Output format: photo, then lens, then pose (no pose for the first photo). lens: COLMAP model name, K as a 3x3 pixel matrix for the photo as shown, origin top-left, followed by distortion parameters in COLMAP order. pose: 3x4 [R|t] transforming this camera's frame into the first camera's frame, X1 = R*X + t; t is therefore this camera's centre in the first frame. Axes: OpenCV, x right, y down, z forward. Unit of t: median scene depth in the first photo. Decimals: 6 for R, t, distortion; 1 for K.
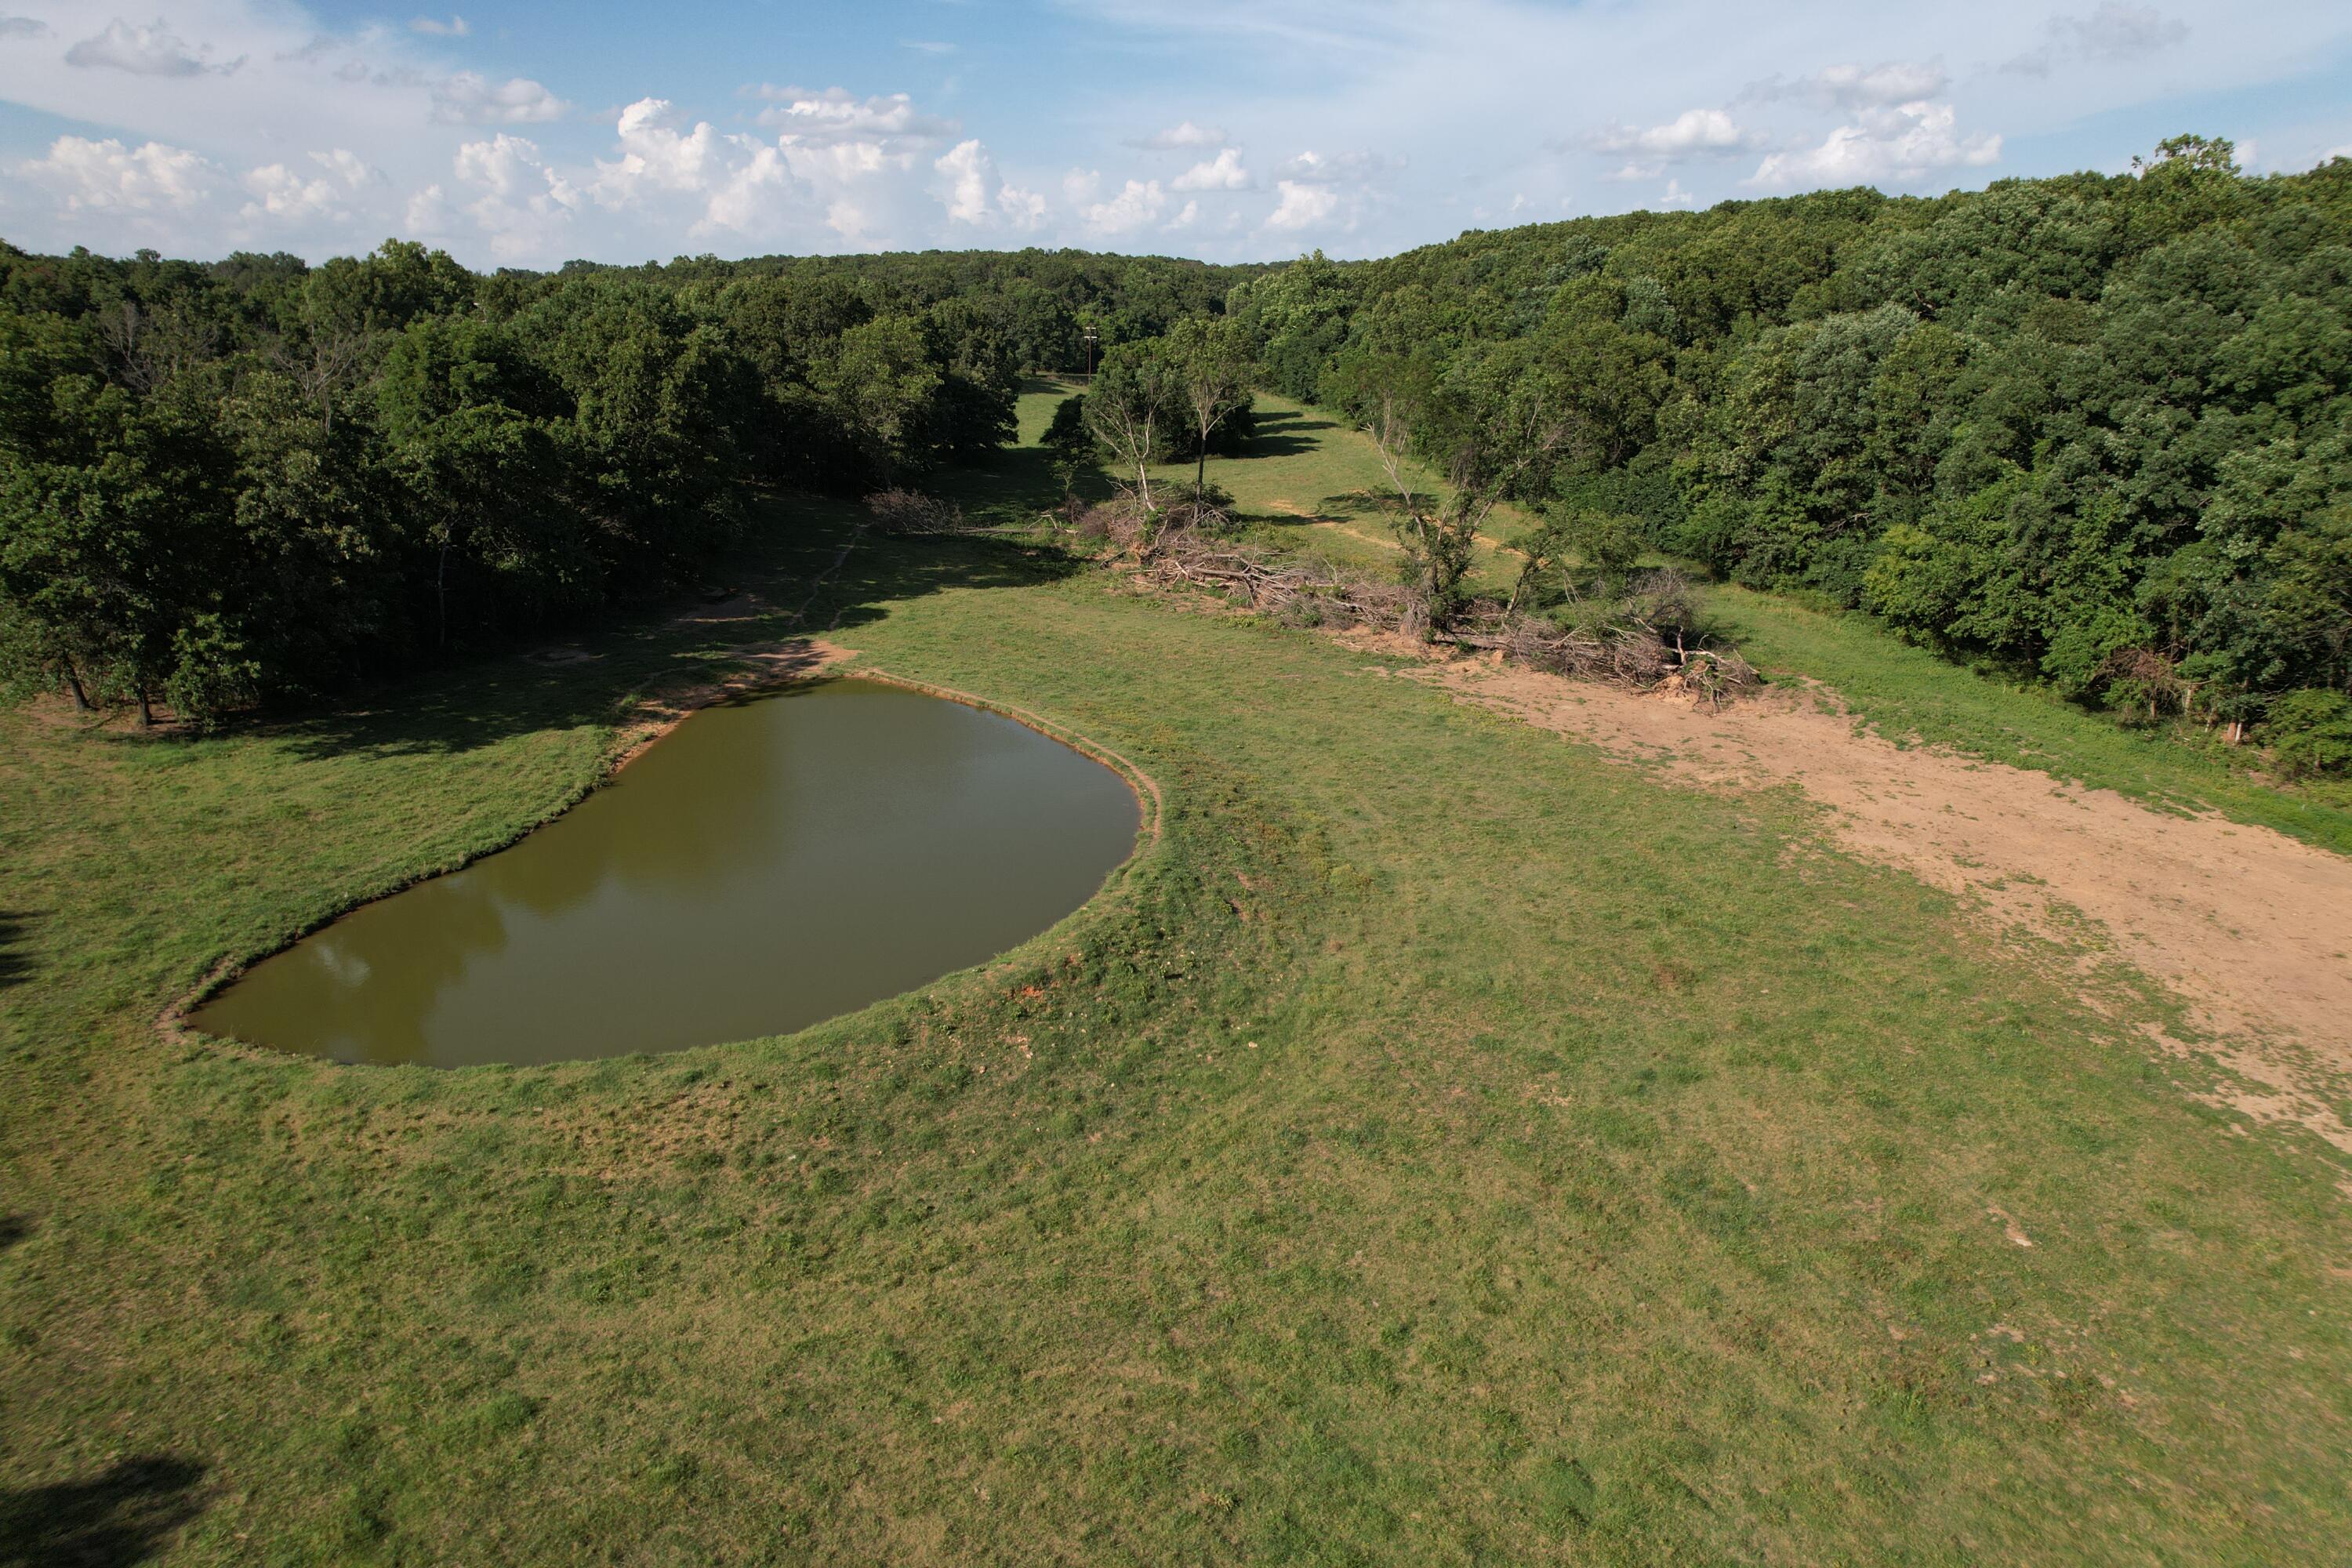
lens RADIAL K [[1516.6, 0, 1195.1], [0, 1516.6, 777.5], [0, 0, 1]] dist [-0.079087, 0.072210]
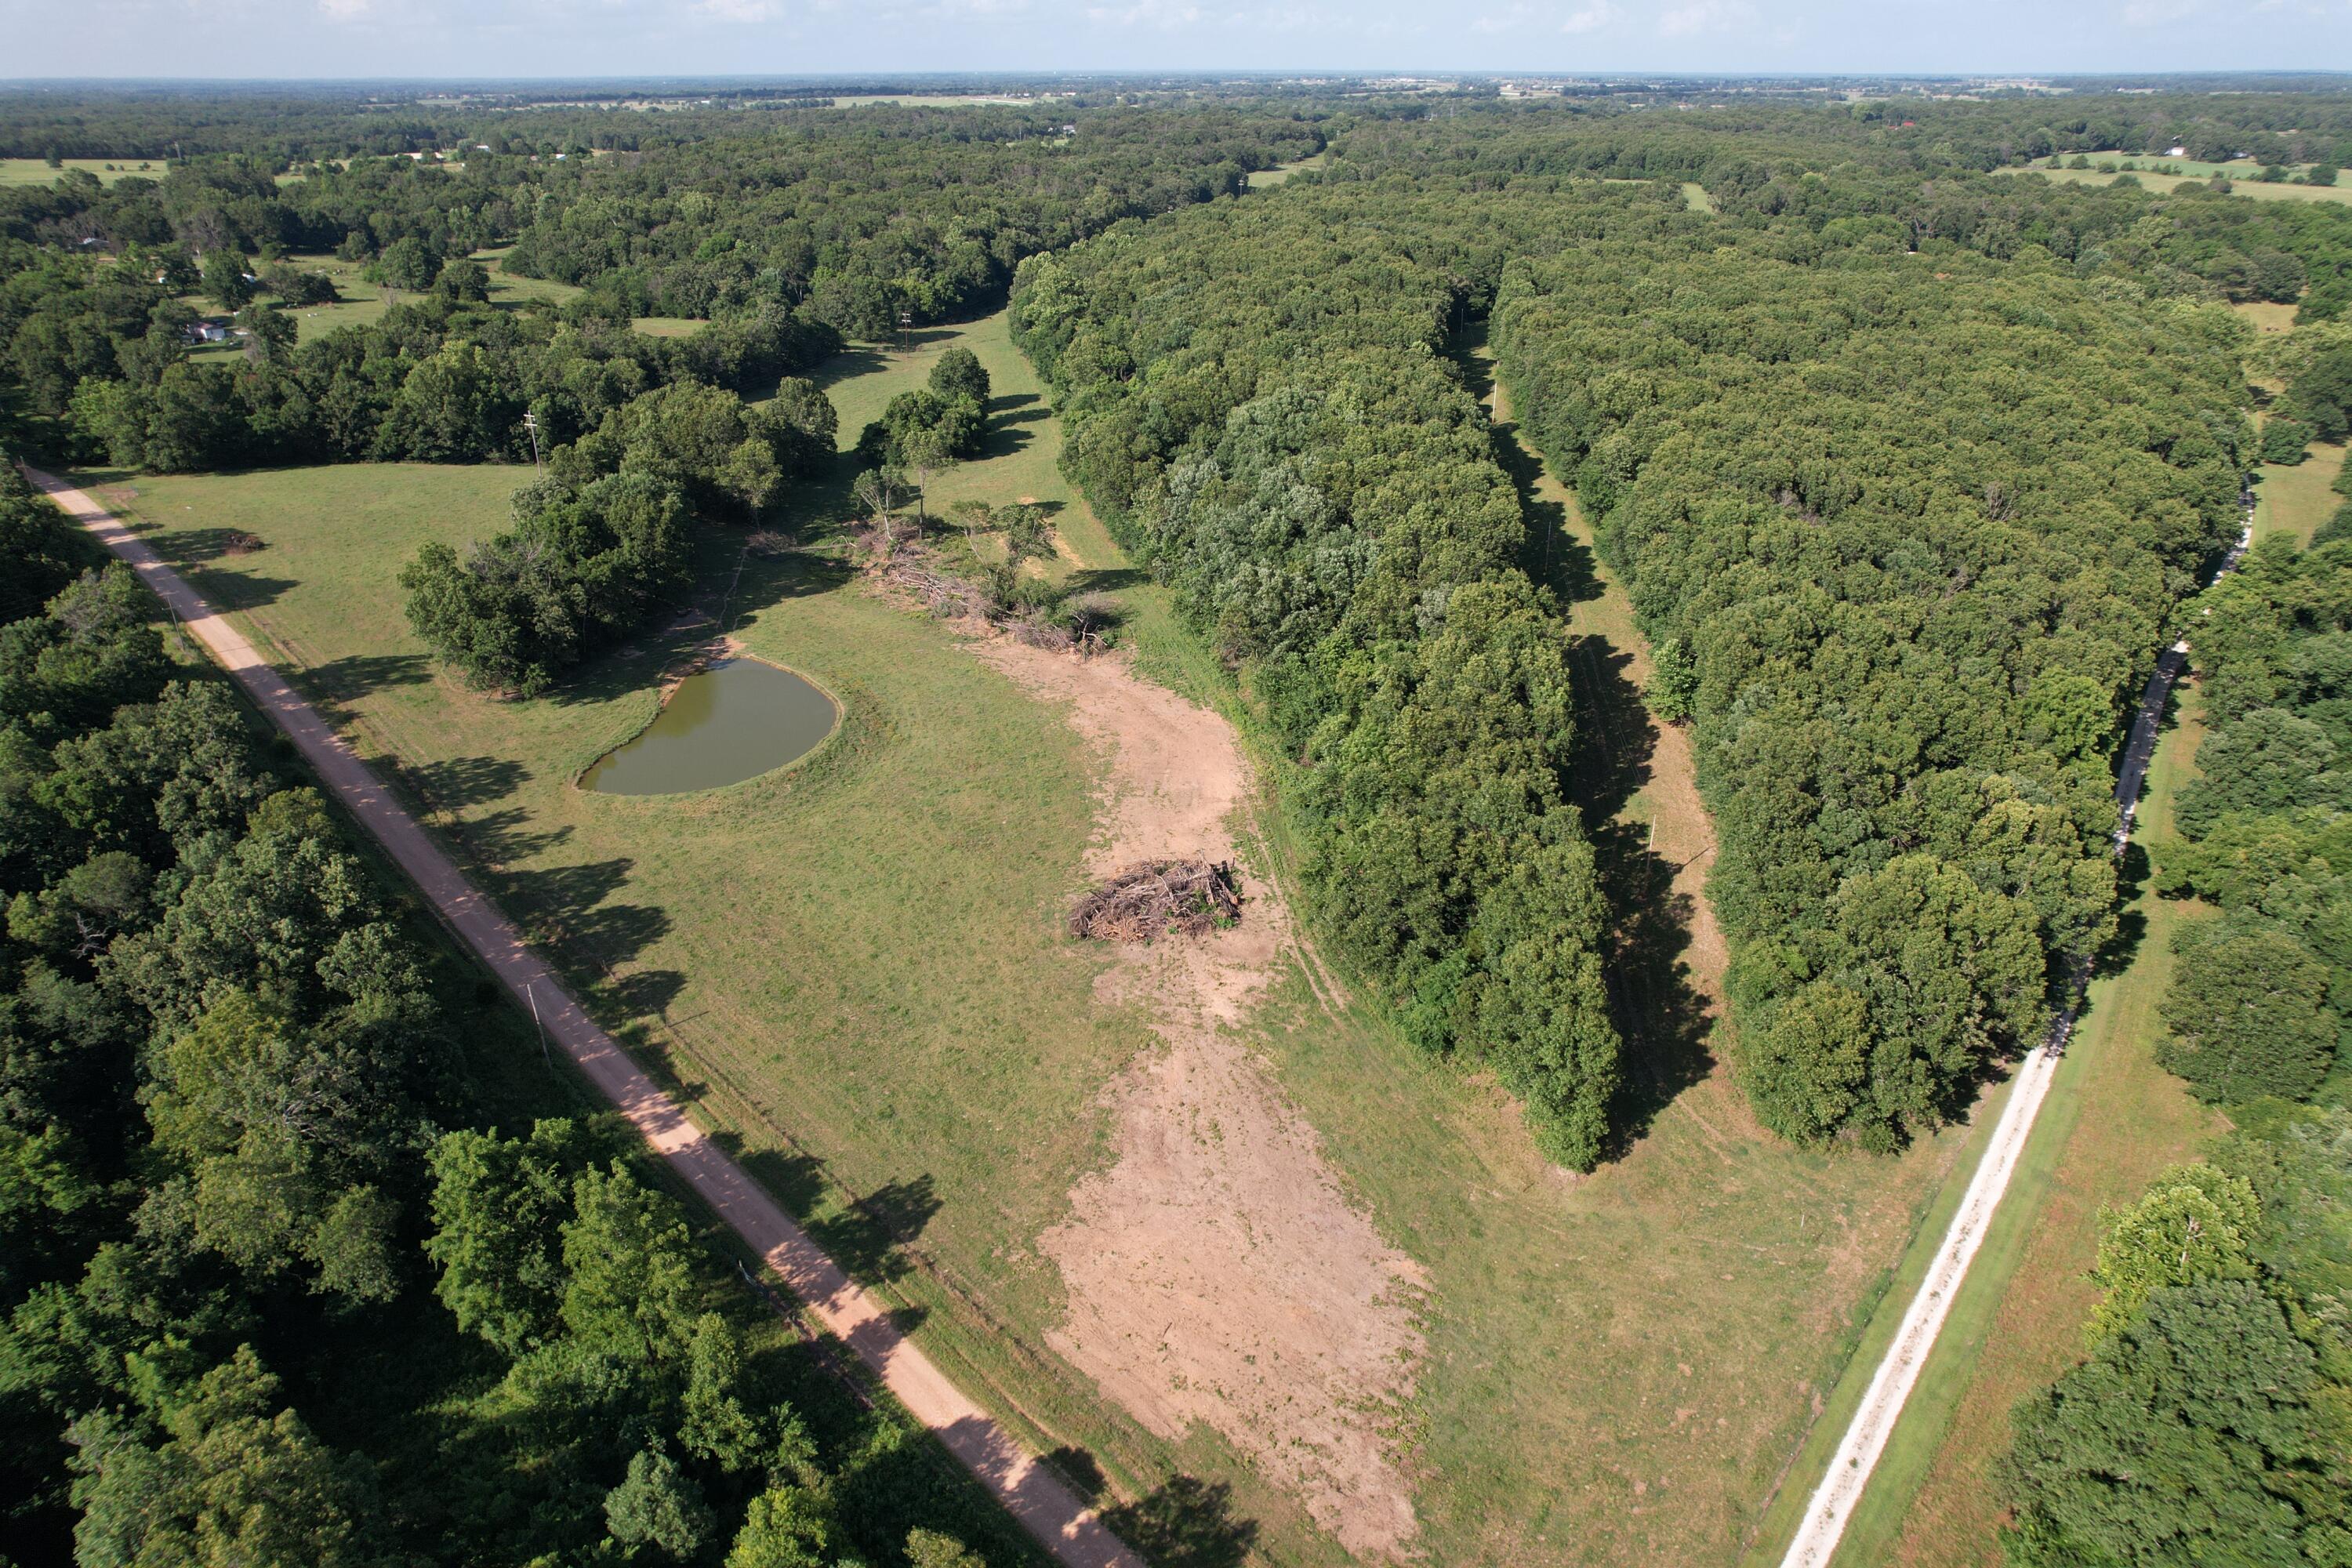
lens RADIAL K [[1491.9, 0, 1196.6], [0, 1491.9, 776.5], [0, 0, 1]] dist [-0.071394, 0.063380]
pose [[0.997857, -0.022408, 0.061482, 0.349258], [0.013956, 0.990801, 0.134608, -0.176930], [-0.063932, -0.133462, 0.988990, -1.431486]]
